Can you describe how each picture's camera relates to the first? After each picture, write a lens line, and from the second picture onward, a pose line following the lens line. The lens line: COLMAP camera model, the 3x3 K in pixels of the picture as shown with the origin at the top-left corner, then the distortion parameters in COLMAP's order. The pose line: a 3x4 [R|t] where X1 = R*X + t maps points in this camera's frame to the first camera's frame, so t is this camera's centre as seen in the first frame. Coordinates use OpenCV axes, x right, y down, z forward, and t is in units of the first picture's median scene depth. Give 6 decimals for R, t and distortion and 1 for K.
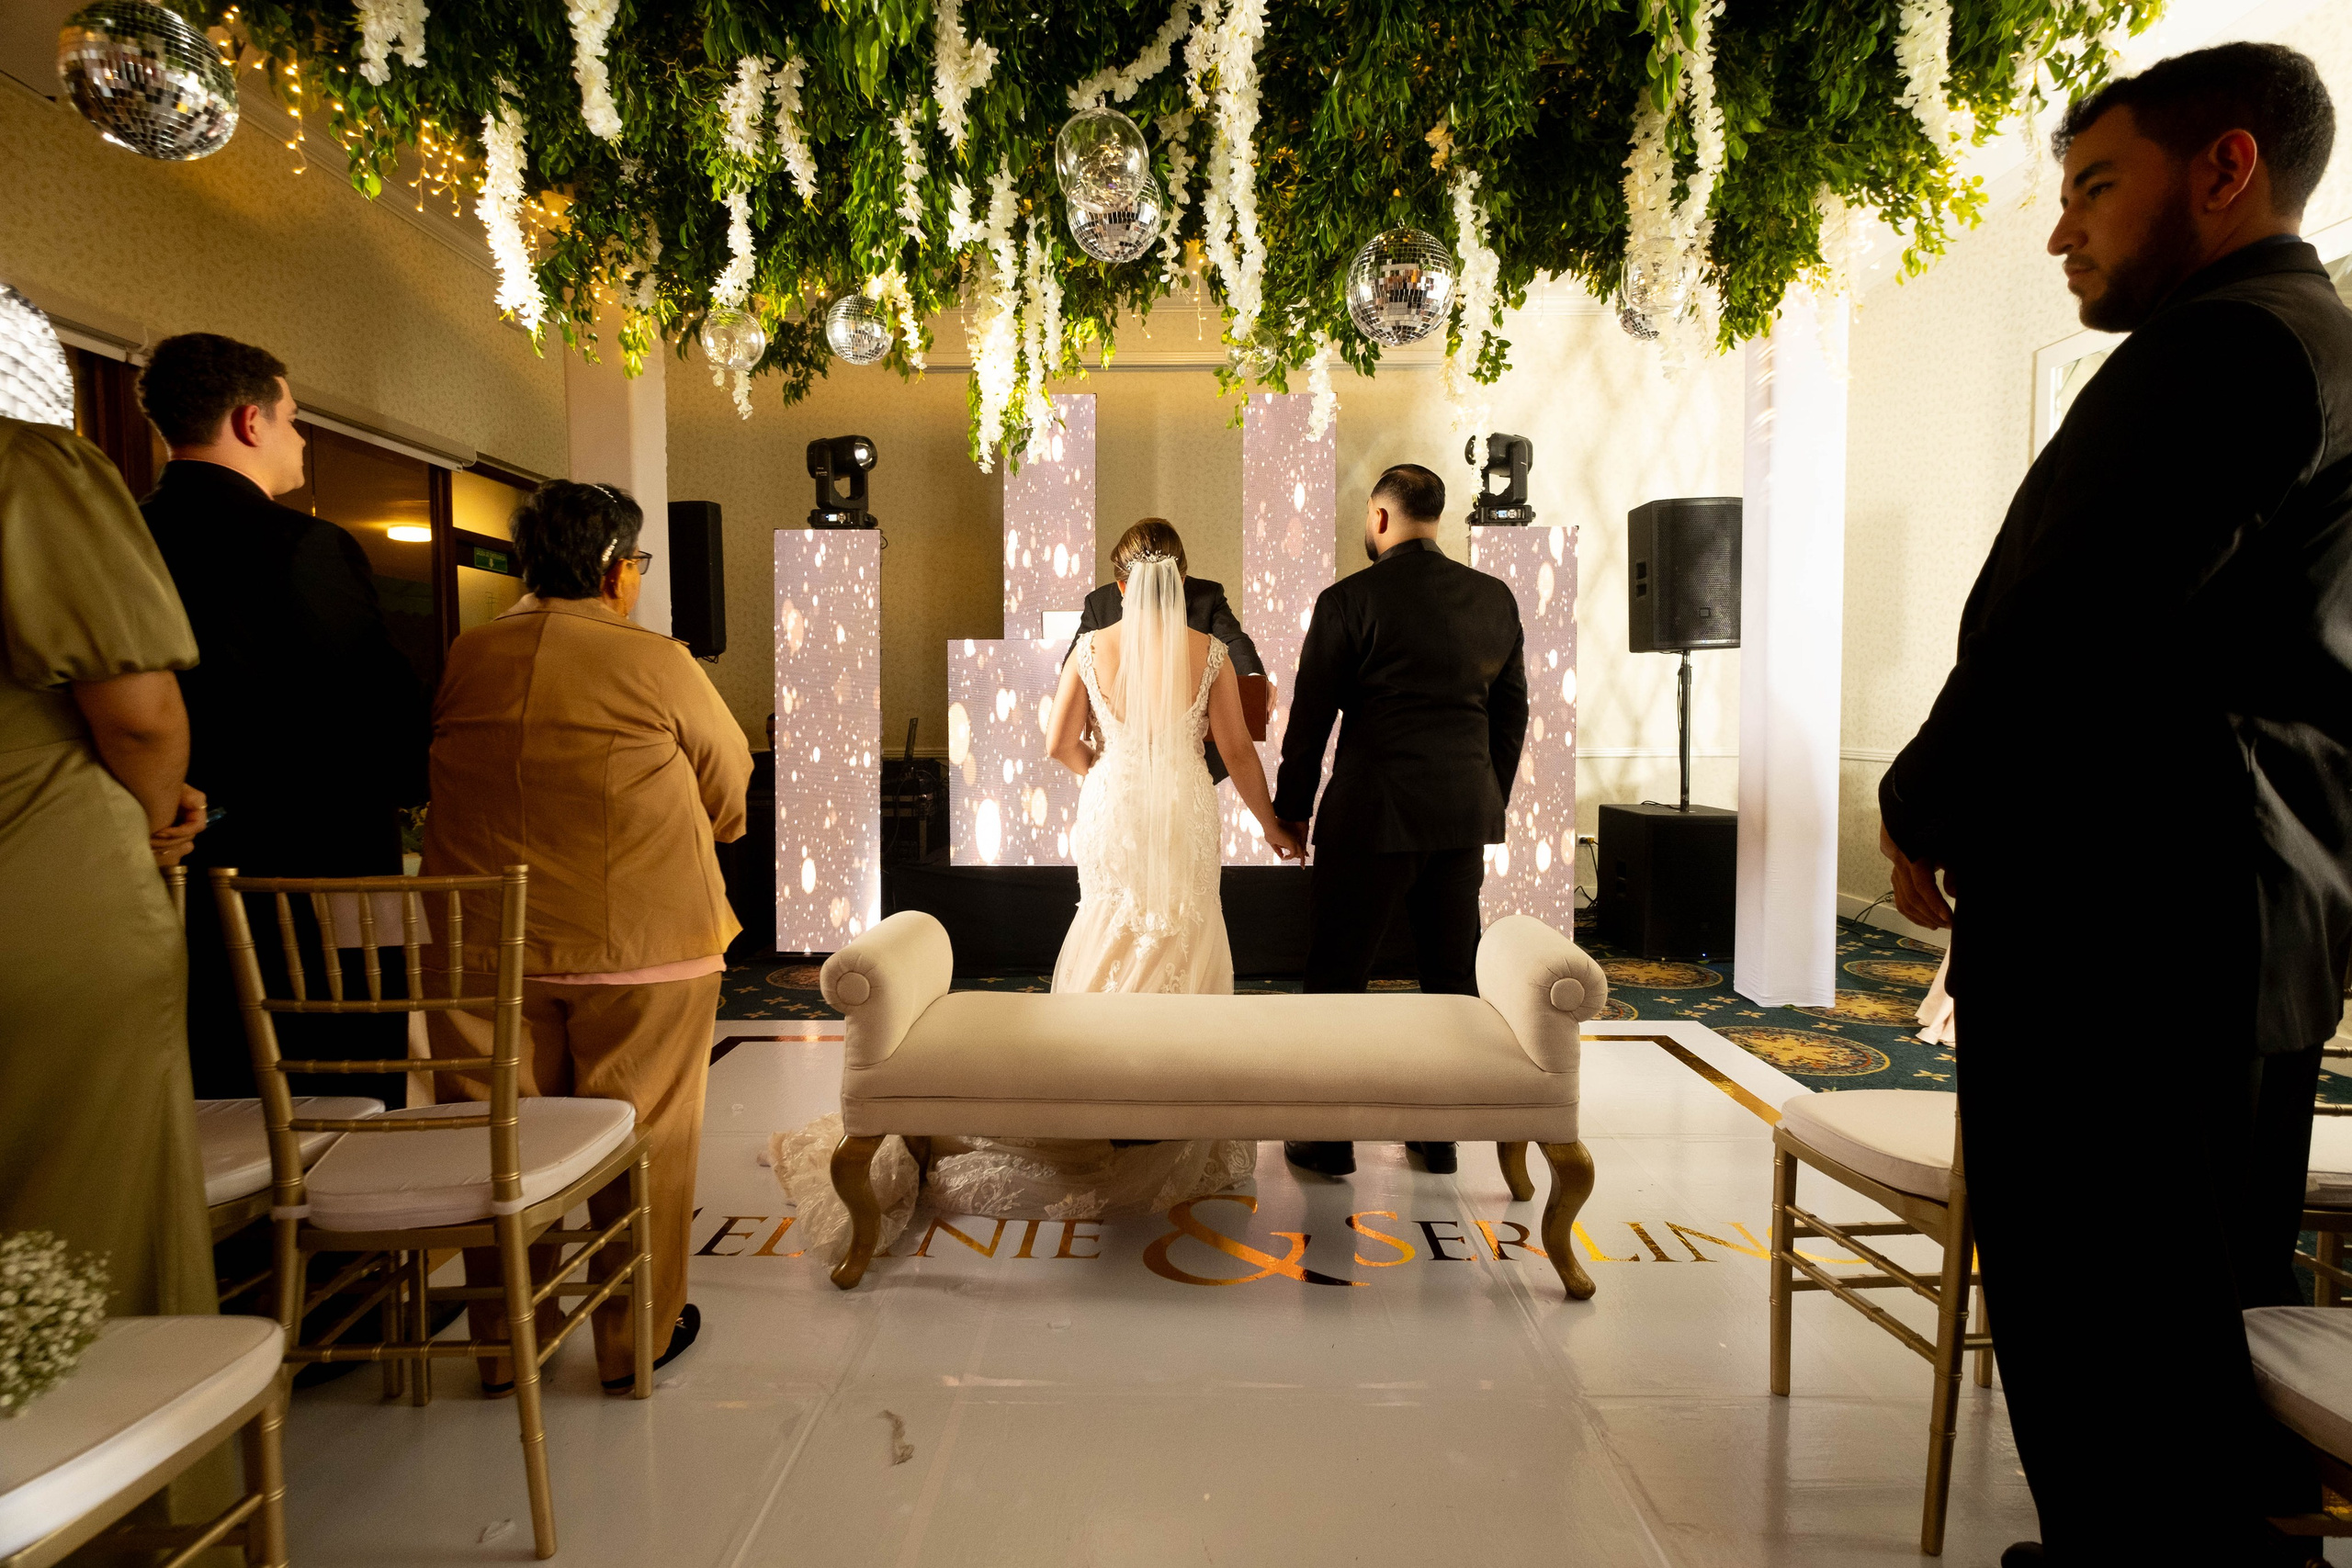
lens RADIAL K [[1210.1, 0, 1171.8], [0, 1210.1, 776.6], [0, 0, 1]] dist [0.001004, 0.000438]
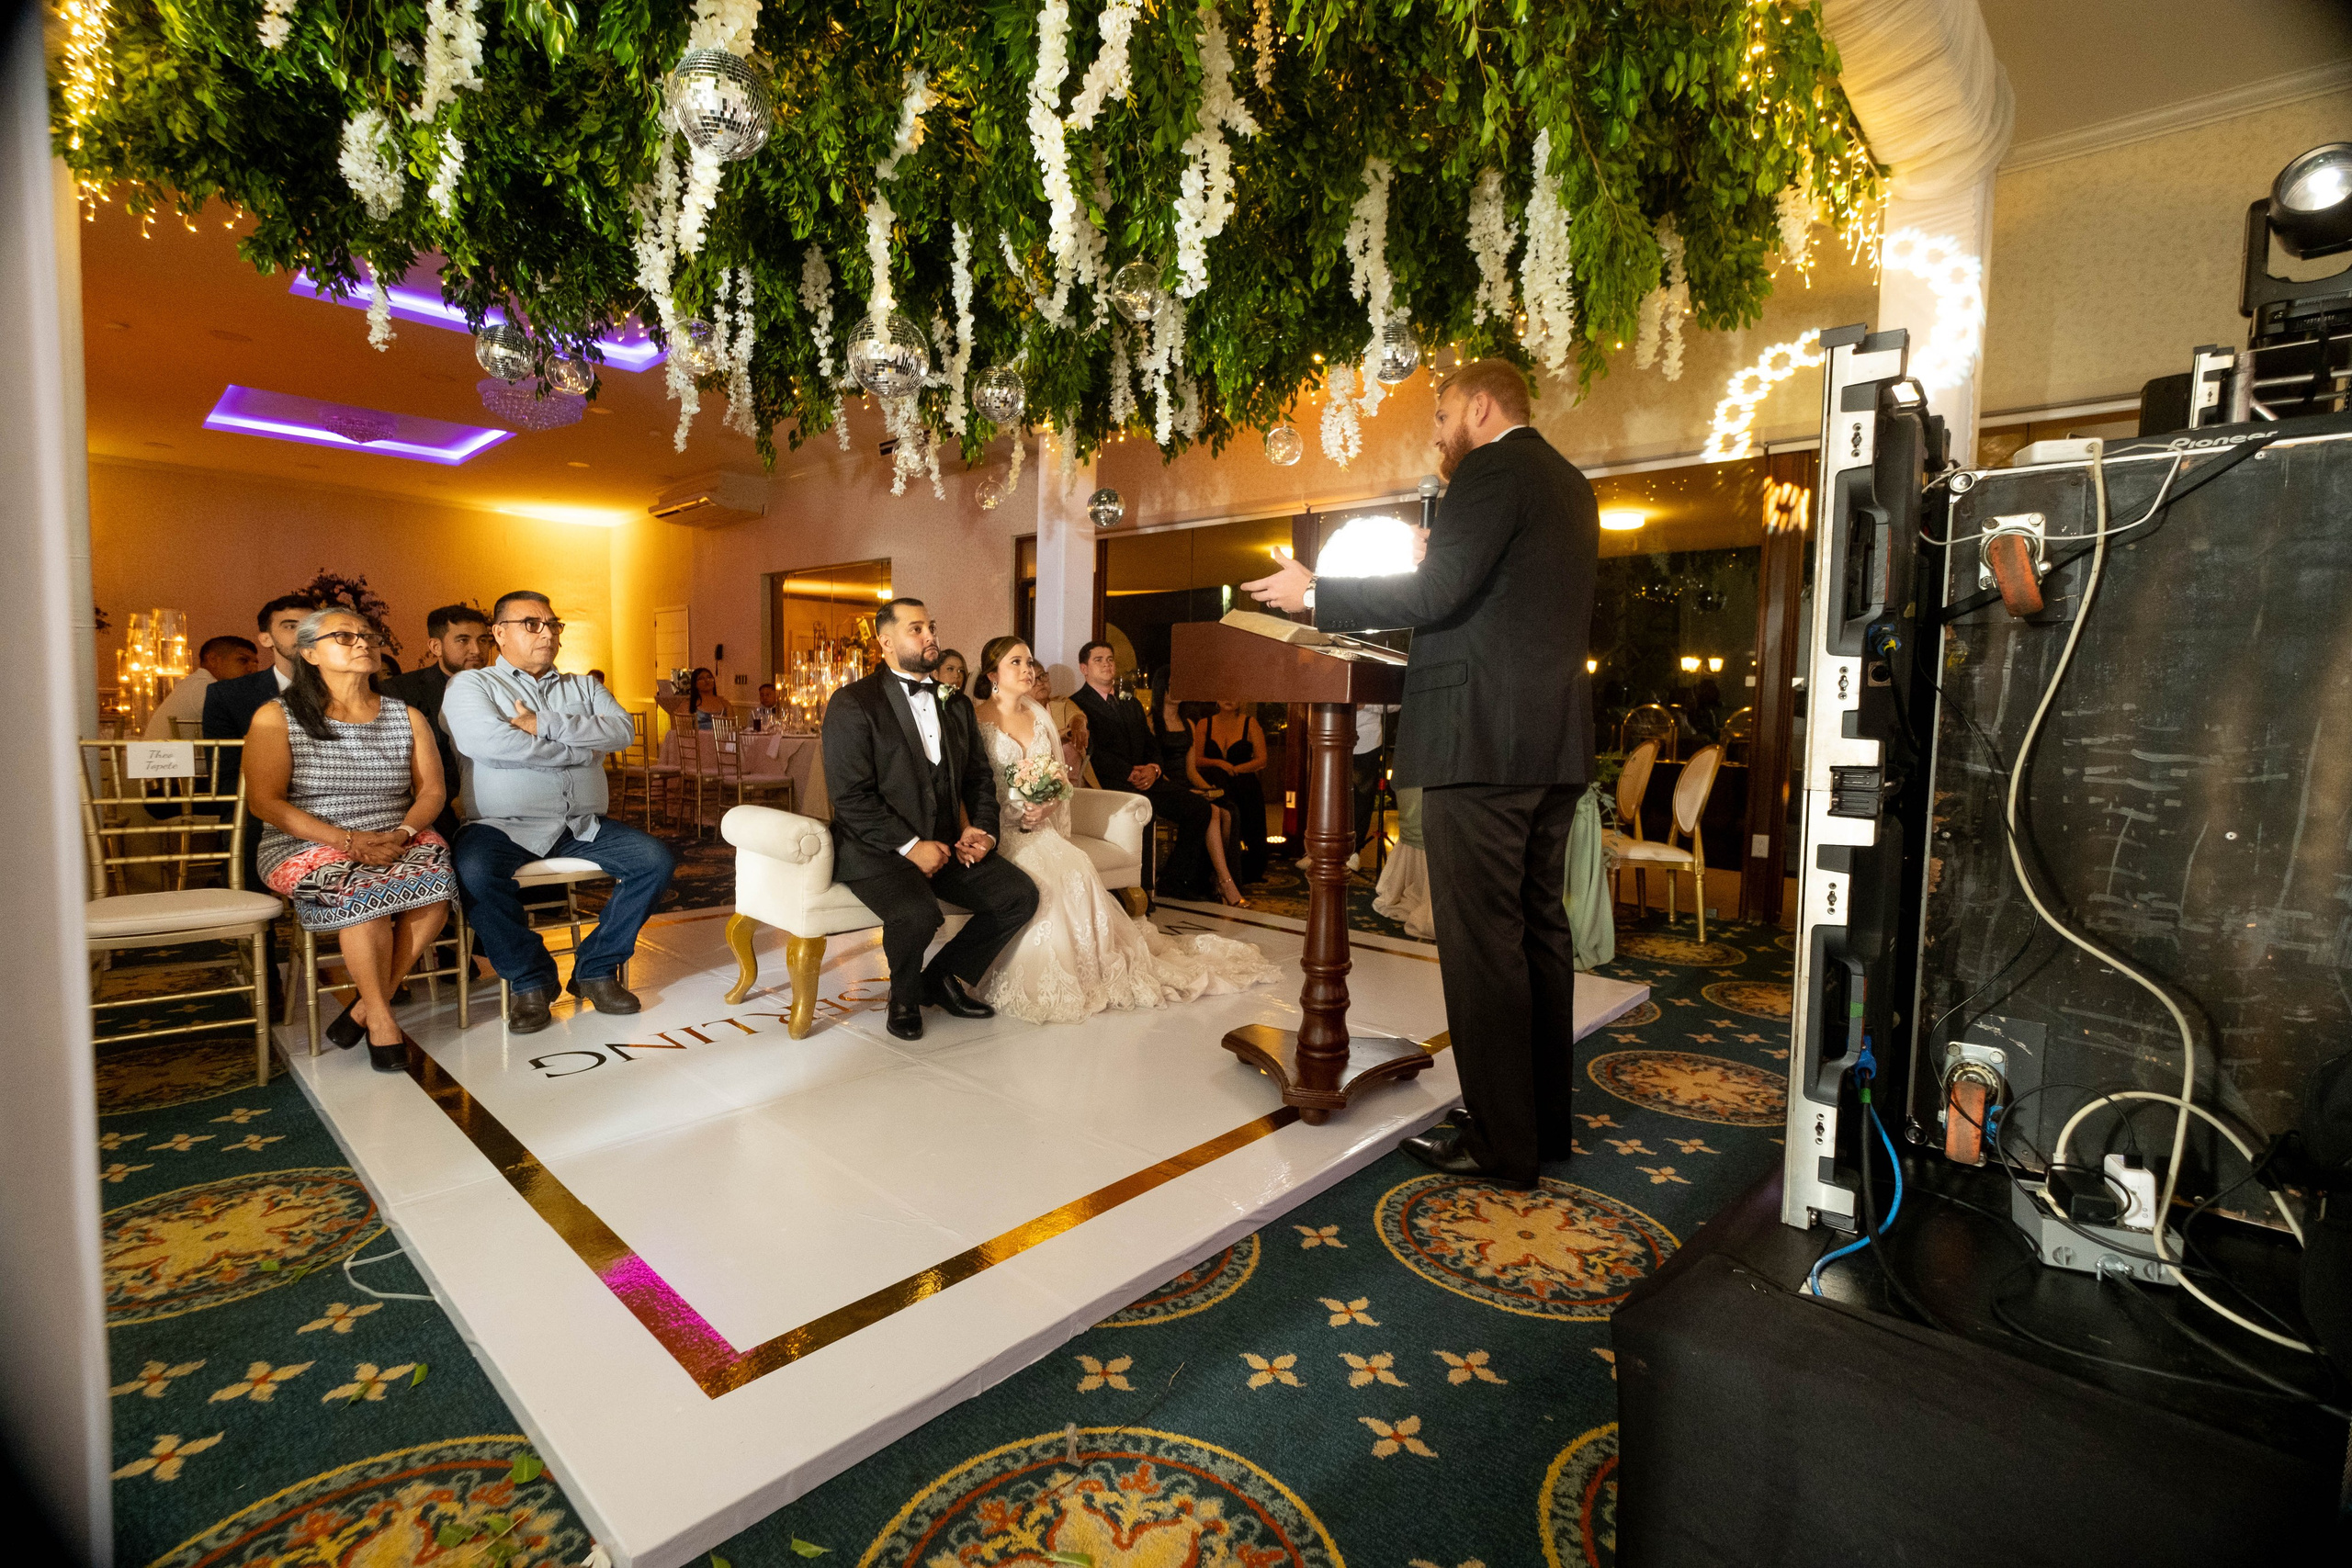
lens RADIAL K [[1039.3, 0, 1169.1], [0, 1039.3, 776.2], [0, 0, 1]] dist [-0.007371, 0.000135]
pose [[-0.664899, 0.040269, -0.745847, 0.713615], [-0.060377, 0.992381, 0.107403, -0.062463], [0.744489, 0.116445, -0.657402, 1.685065]]
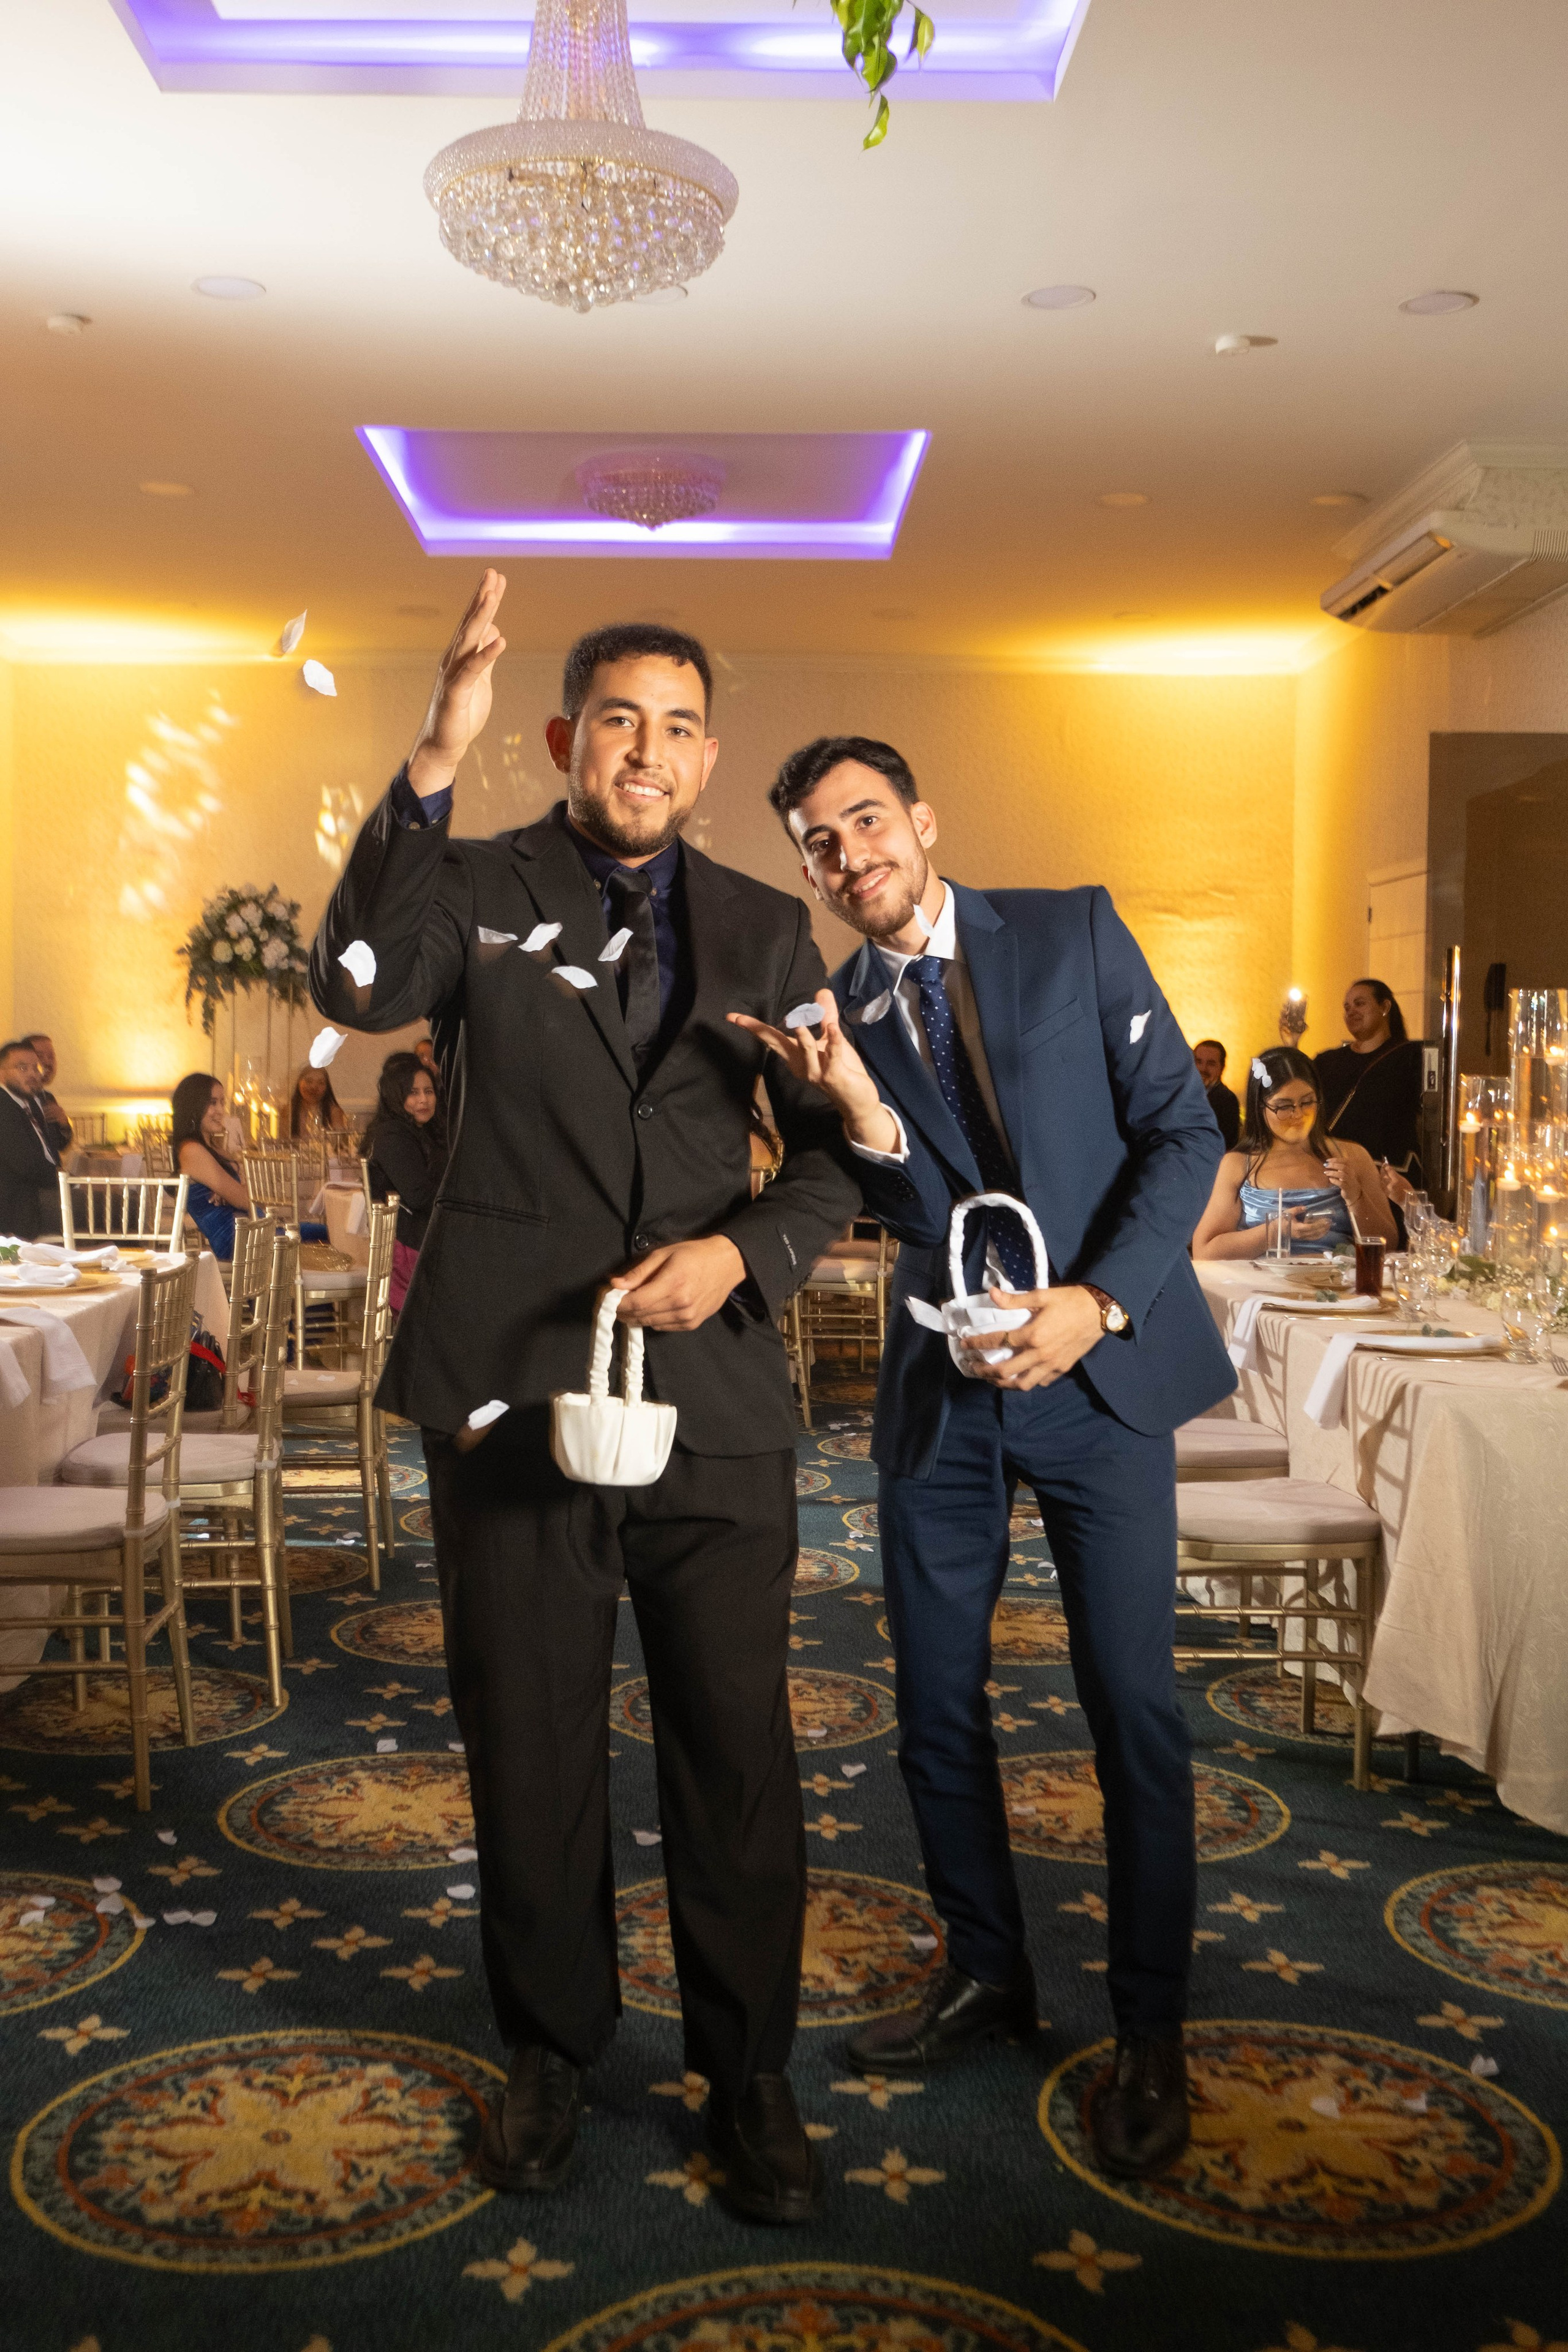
lens RADIAL K [[2348.9, 0, 785.7], [0, 2348.9, 1178.4], [0, 0, 1]] dist [0.011426, 0.015250]
pose [[-0.999209, -0.002037, -0.039705, -0.056650], [-0.006329, 0.994101, 0.108274, -0.080958], [0.039251, 0.108440, -0.993328, 0.804511]]
